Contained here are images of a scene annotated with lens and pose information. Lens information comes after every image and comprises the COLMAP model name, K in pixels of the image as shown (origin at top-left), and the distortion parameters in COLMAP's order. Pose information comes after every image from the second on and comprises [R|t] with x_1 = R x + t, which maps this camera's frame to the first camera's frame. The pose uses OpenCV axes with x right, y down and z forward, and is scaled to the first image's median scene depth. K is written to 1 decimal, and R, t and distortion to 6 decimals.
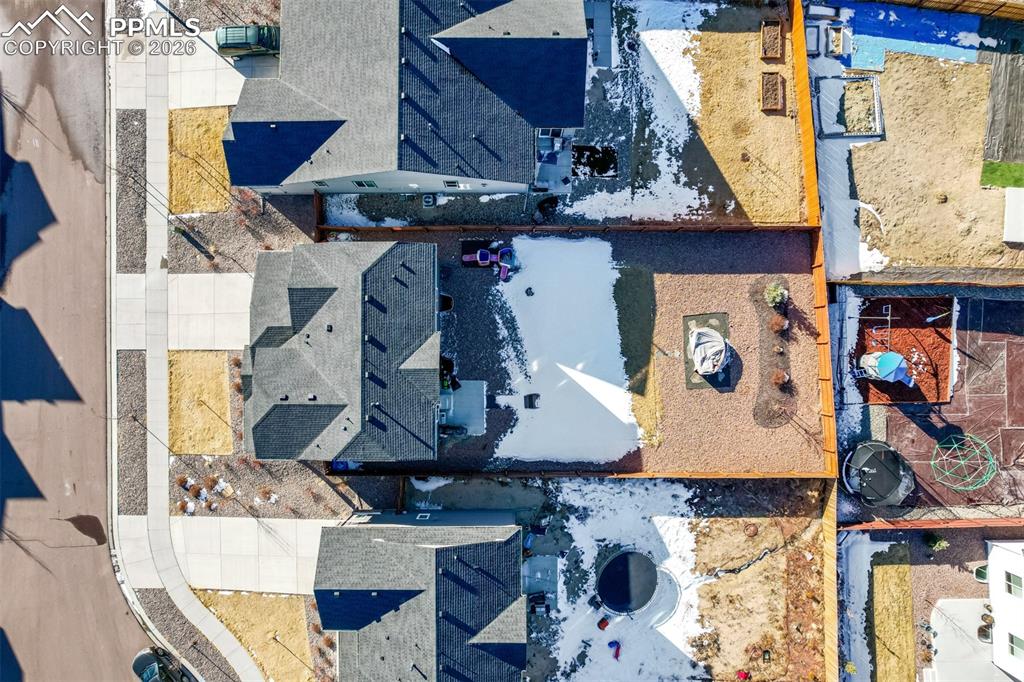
lens RADIAL K [[653.3, 0, 514.7], [0, 653.3, 340.7], [0, 0, 1]] dist [-0.075765, 0.065795]
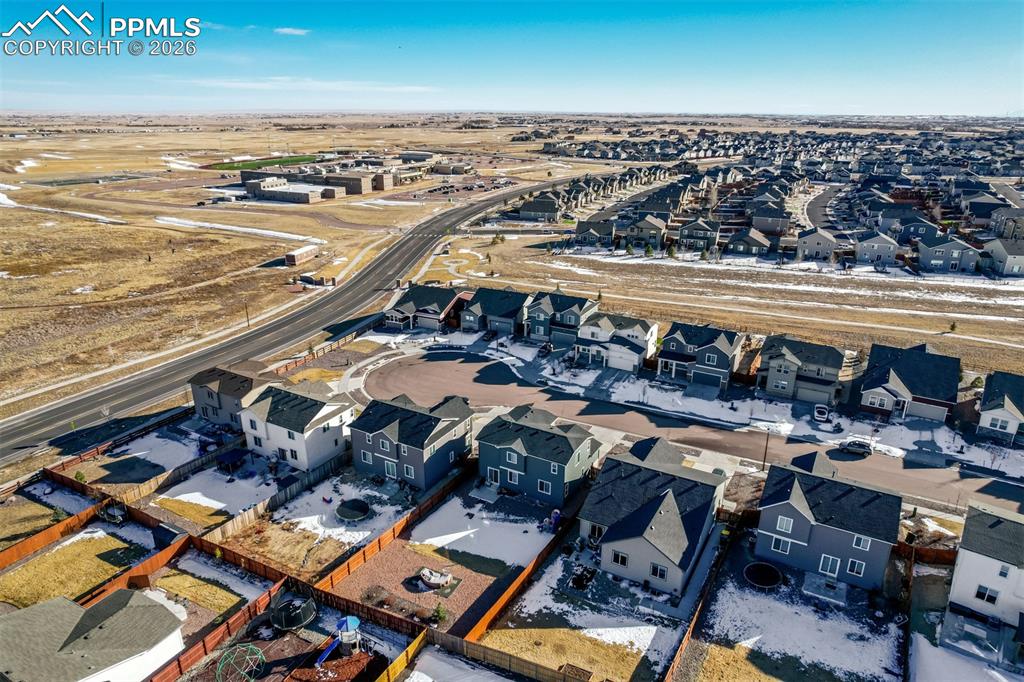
lens RADIAL K [[649.1, 0, 515.4], [0, 649.1, 341.0], [0, 0, 1]] dist [-0.069413, 0.058320]
pose [[-0.485834, 0.296283, -0.822303, 1.251120], [-0.873974, -0.152160, 0.461538, -0.741523], [0.011624, 0.942902, 0.332868, -0.008432]]
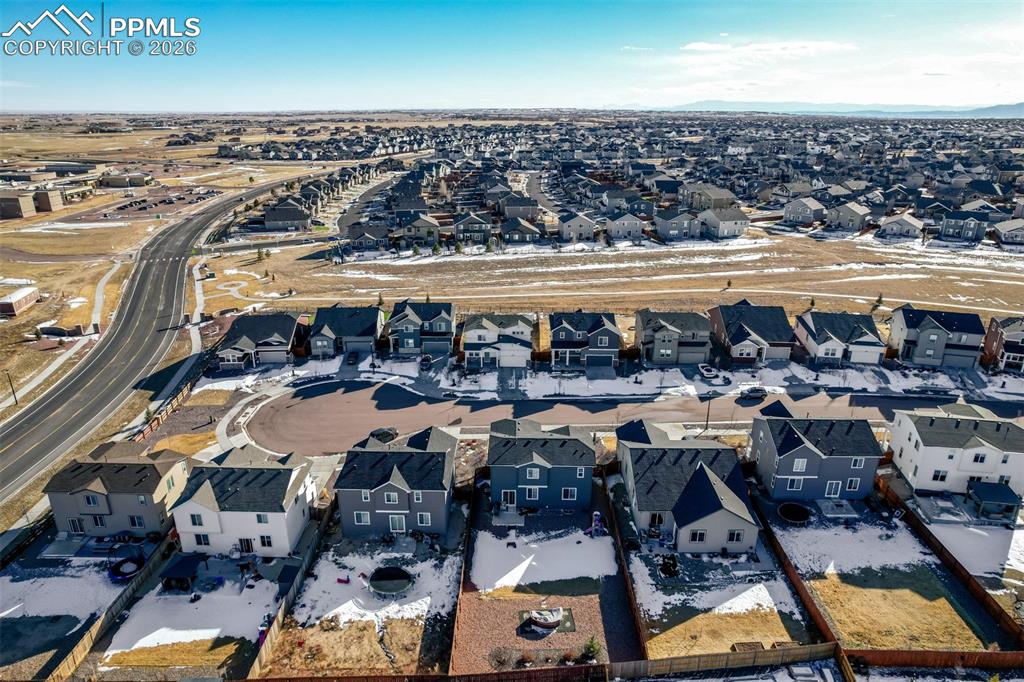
lens RADIAL K [[653.3, 0, 514.7], [0, 653.3, 340.7], [0, 0, 1]] dist [-0.075765, 0.065795]
pose [[-0.008383, 0.341571, -0.939818, 1.378243], [-0.999845, 0.011712, 0.013175, 0.058354], [0.015508, 0.939783, 0.341420, -0.027883]]
